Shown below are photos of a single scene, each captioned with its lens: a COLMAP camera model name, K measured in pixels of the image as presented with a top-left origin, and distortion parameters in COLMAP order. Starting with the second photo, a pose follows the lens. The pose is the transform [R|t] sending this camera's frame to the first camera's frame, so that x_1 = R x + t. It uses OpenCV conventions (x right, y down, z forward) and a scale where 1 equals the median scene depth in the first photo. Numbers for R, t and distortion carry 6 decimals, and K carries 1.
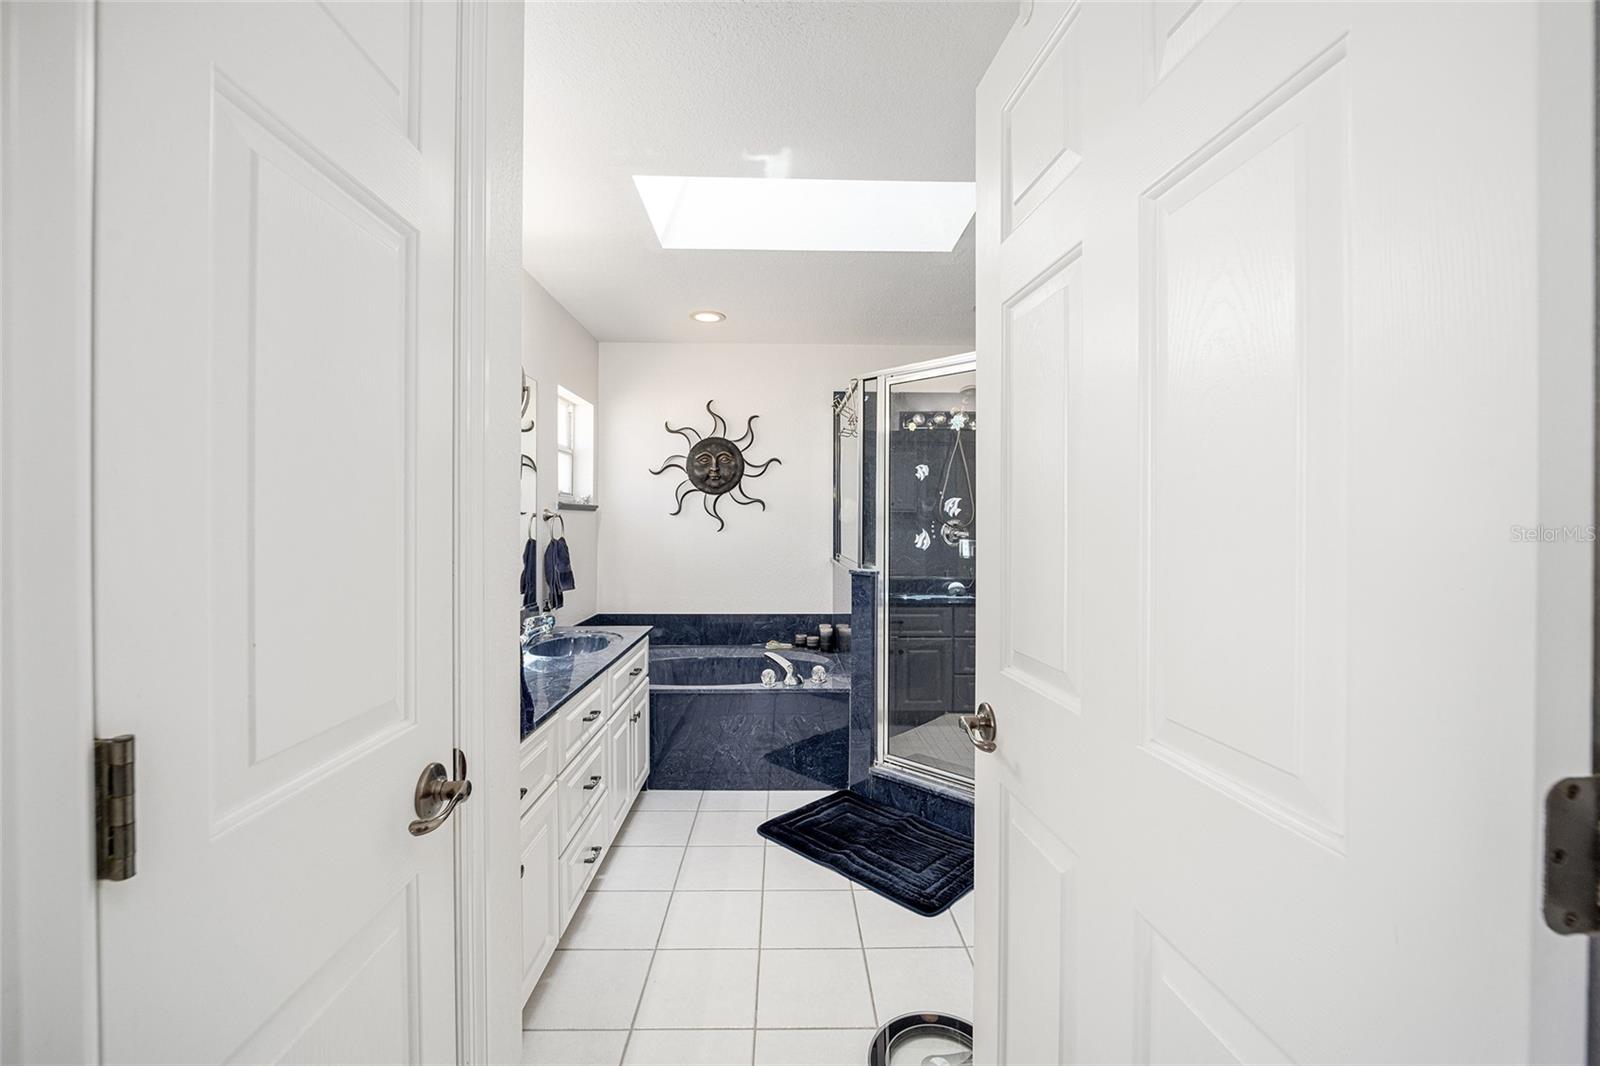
lens RADIAL K [[648.4, 0, 800.7], [0, 648.4, 530.6], [0, 0, 1]] dist [-0.015020, 0.001823]
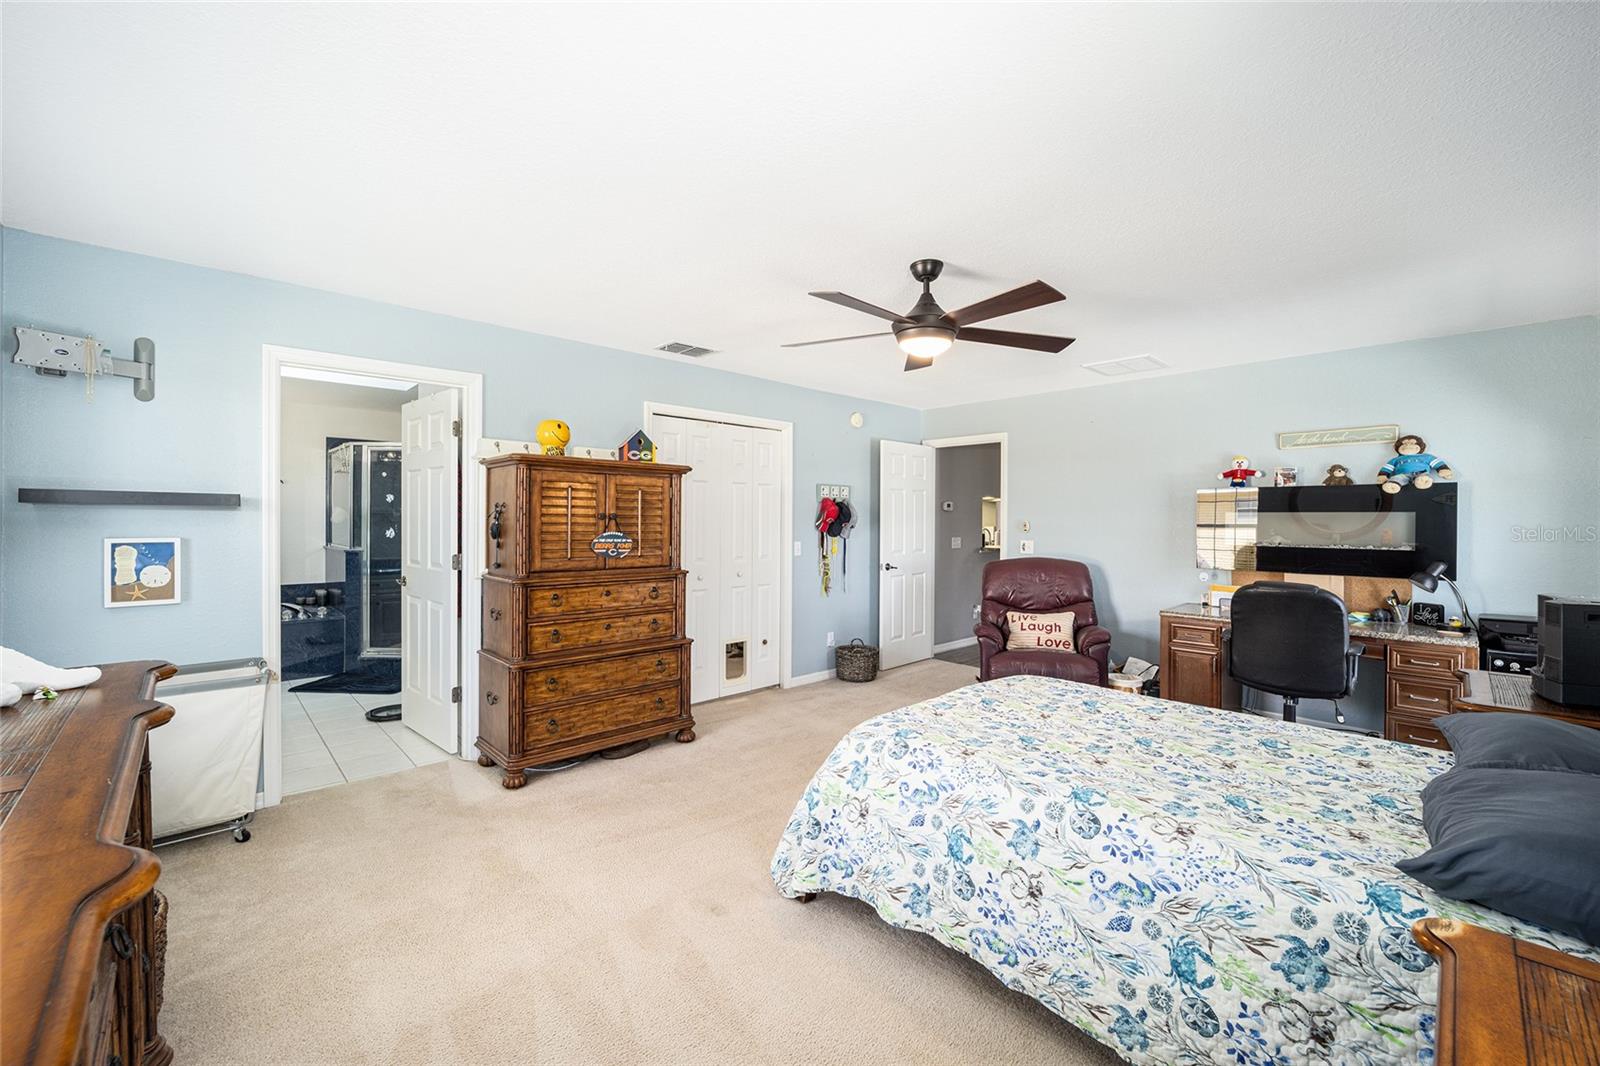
lens RADIAL K [[648.4, 0, 811.8], [0, 648.4, 526.9], [0, 0, 1]] dist [-0.015020, 0.001823]
pose [[0.737557, -0.006147, 0.675257, -0.157626], [0.002096, 0.999975, 0.006814, -0.011839], [-0.675282, -0.003611, 0.737551, -1.082661]]
